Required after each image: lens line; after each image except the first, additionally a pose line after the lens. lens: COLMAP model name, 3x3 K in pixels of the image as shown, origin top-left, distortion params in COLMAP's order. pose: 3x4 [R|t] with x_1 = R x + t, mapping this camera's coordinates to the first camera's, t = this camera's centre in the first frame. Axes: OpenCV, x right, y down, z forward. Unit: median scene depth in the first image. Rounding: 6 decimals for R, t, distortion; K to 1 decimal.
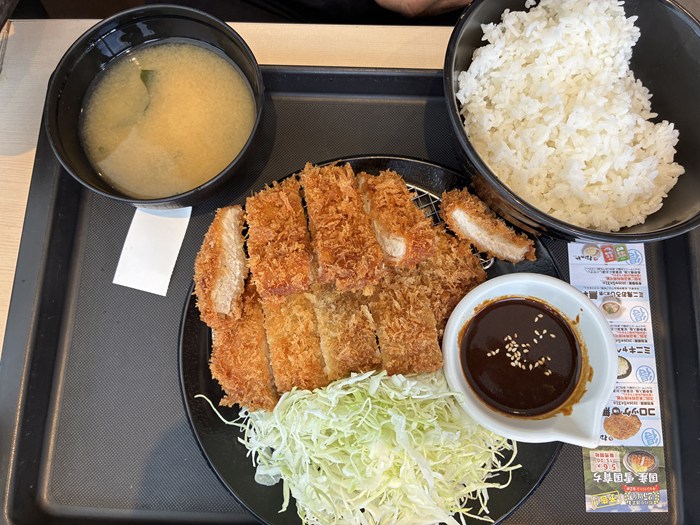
lens RADIAL K [[537.6, 0, 353.8], [0, 537.6, 259.4], [0, 0, 1]] dist [-0.009362, -0.009041]
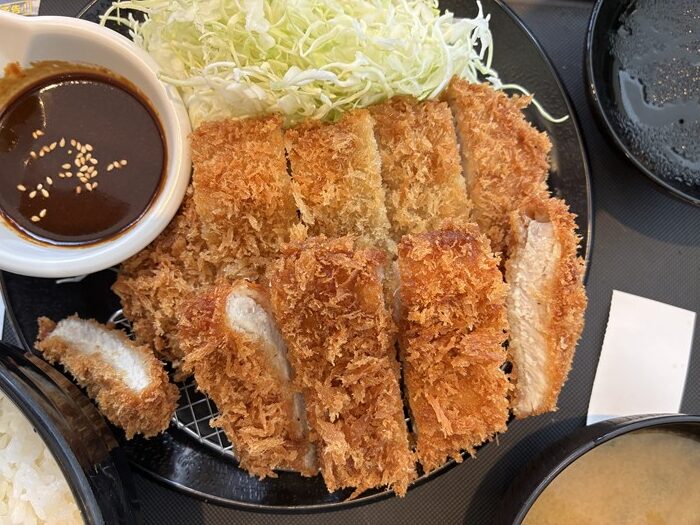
lens RADIAL K [[537.6, 0, 353.8], [0, 537.6, 259.4], [0, 0, 1]] dist [-0.009362, -0.009041]
pose [[-0.999754, -0.022168, 0.000610, -0.031837], [0.021208, -0.947710, 0.318428, -0.138097], [-0.006481, 0.318363, 0.947947, 0.421915]]
